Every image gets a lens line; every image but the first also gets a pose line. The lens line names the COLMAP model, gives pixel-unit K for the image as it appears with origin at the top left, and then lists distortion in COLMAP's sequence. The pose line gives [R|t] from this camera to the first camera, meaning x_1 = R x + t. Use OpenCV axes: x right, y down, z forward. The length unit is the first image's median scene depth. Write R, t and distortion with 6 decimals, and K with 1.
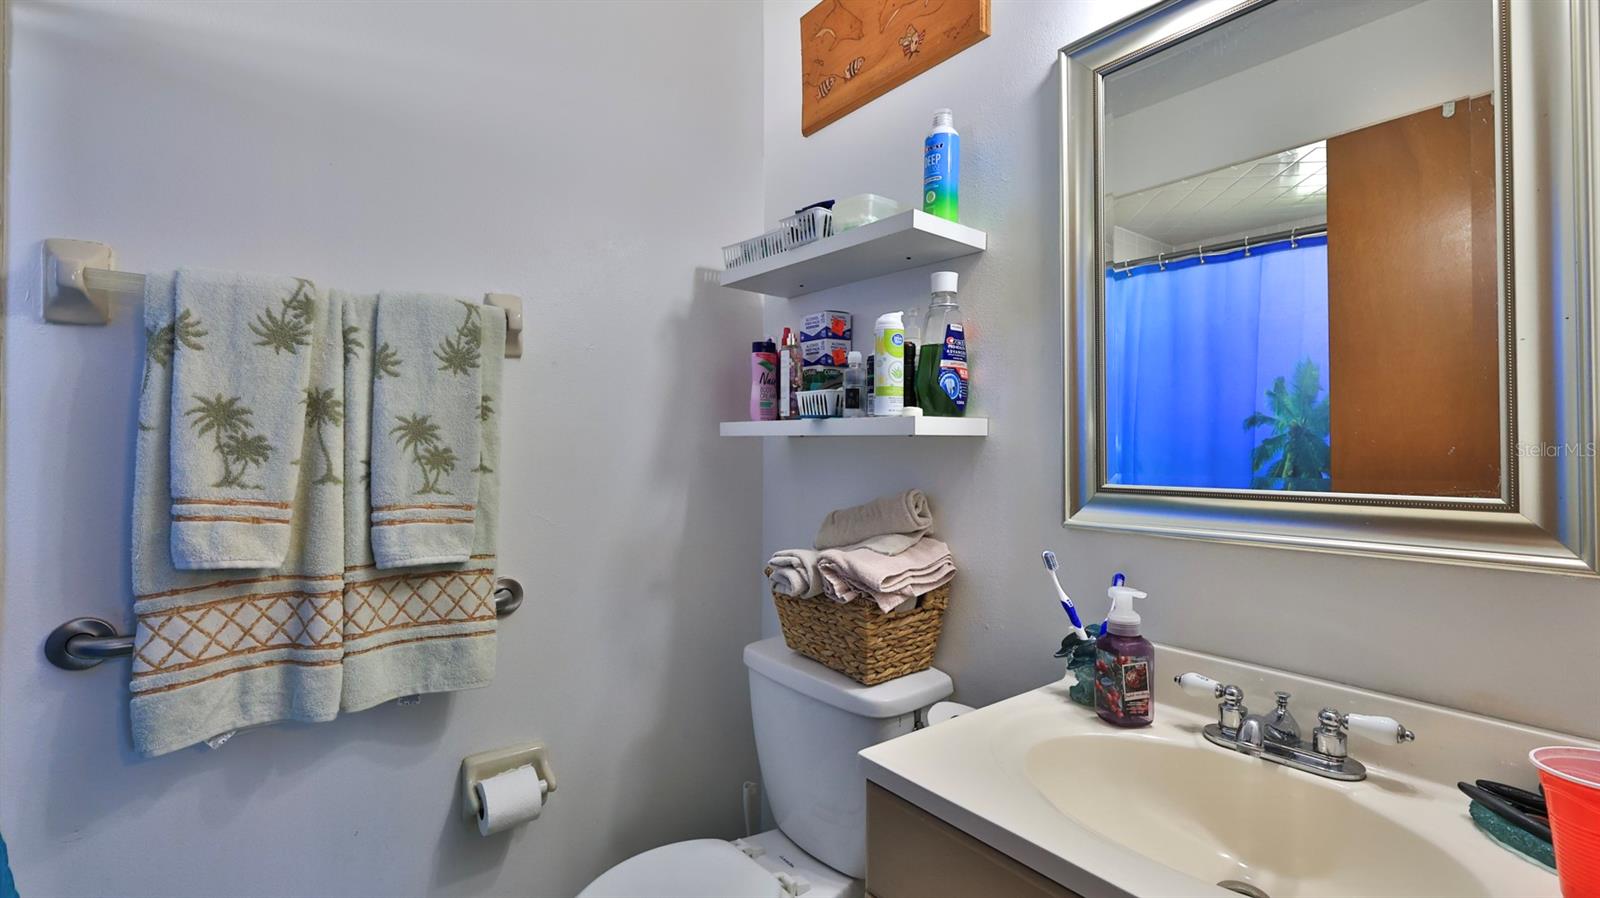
lens RADIAL K [[707.6, 0, 802.5], [0, 707.6, 440.8], [0, 0, 1]] dist [-0.002321, -0.001218]
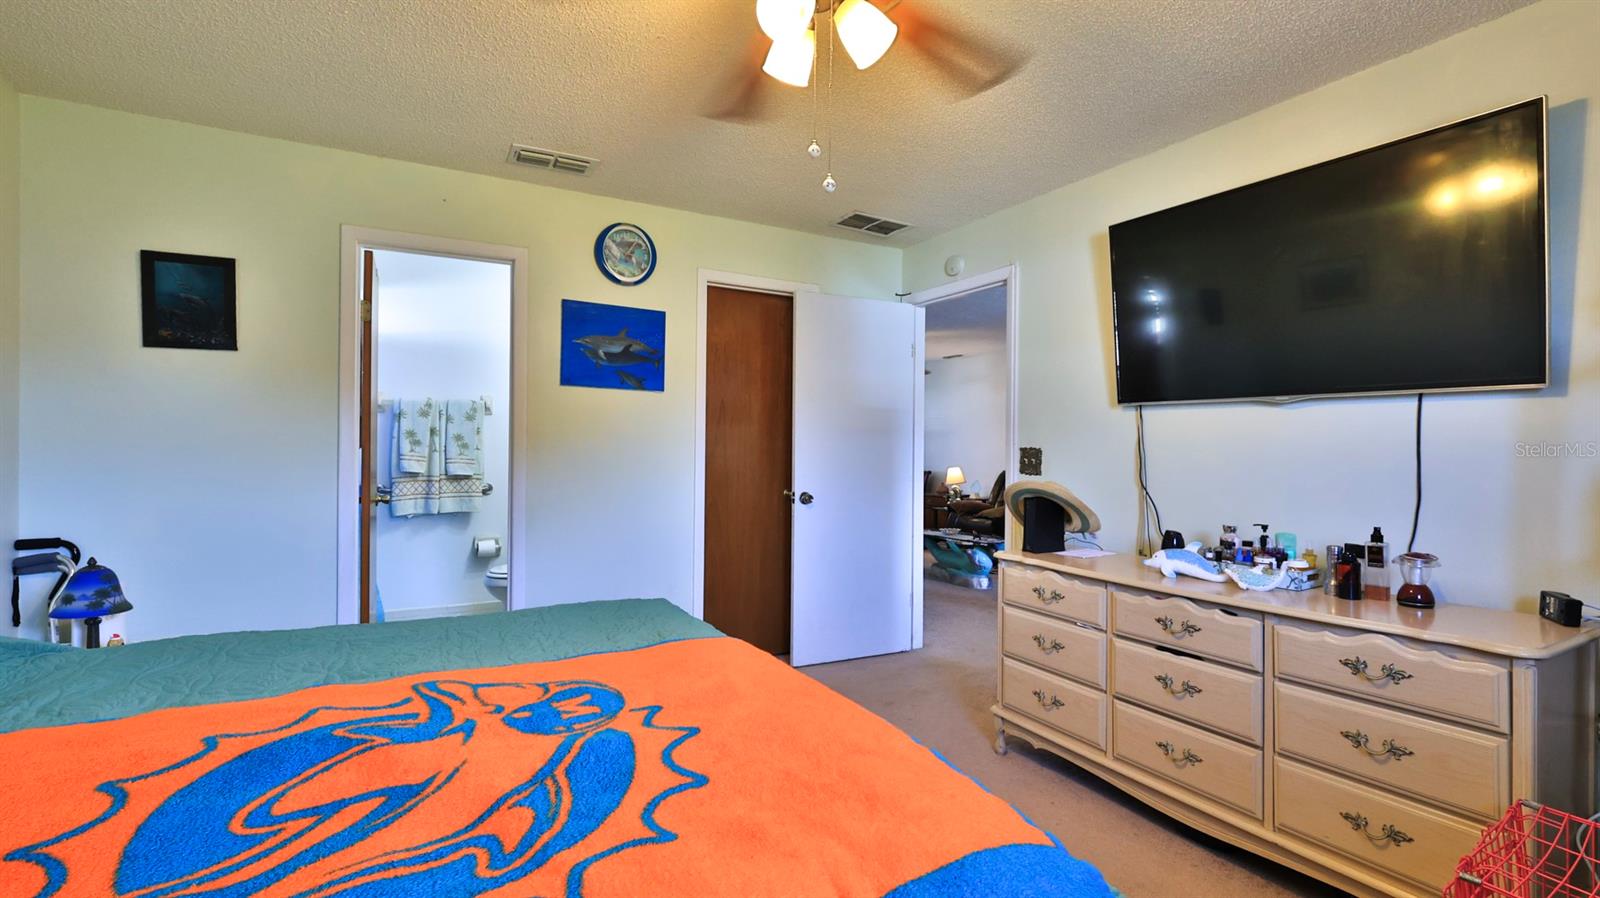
lens RADIAL K [[707.6, 0, 797.7], [0, 707.6, 446.8], [0, 0, 1]] dist [-0.002321, -0.001218]
pose [[0.990610, 0.000008, -0.136721, 1.777510], [0.000972, 0.999974, 0.007105, 0.007259], [0.136718, -0.007171, 0.990584, -2.497726]]
